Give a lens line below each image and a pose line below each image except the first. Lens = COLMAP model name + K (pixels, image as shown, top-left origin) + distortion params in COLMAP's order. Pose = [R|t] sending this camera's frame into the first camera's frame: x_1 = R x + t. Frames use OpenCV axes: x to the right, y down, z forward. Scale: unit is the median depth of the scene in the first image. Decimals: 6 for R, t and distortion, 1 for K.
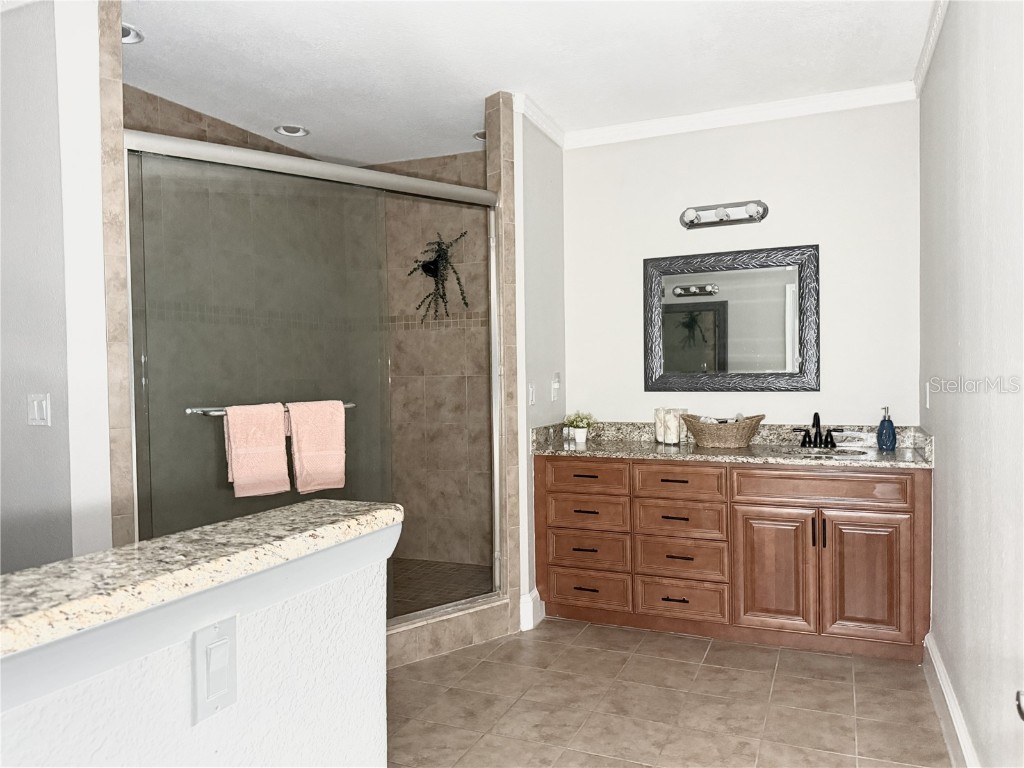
lens RADIAL K [[726.0, 0, 517.6], [0, 726.0, 382.4], [0, 0, 1]] dist [0.082722, -0.121072]
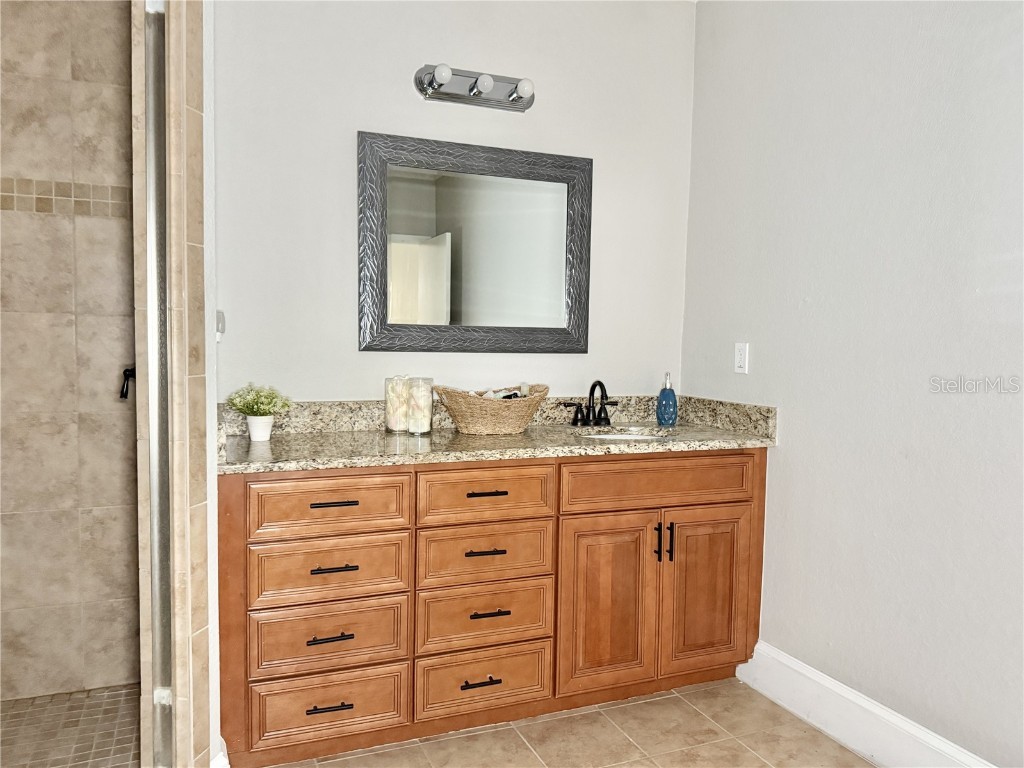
lens RADIAL K [[726.0, 0, 505.0], [0, 726.0, 393.8], [0, 0, 1]] dist [0.082722, -0.121072]
pose [[0.709215, -0.023282, 0.704608, -0.190768], [-0.013960, 0.998795, 0.047055, 0.019872], [-0.704854, -0.043208, 0.708035, 0.520897]]
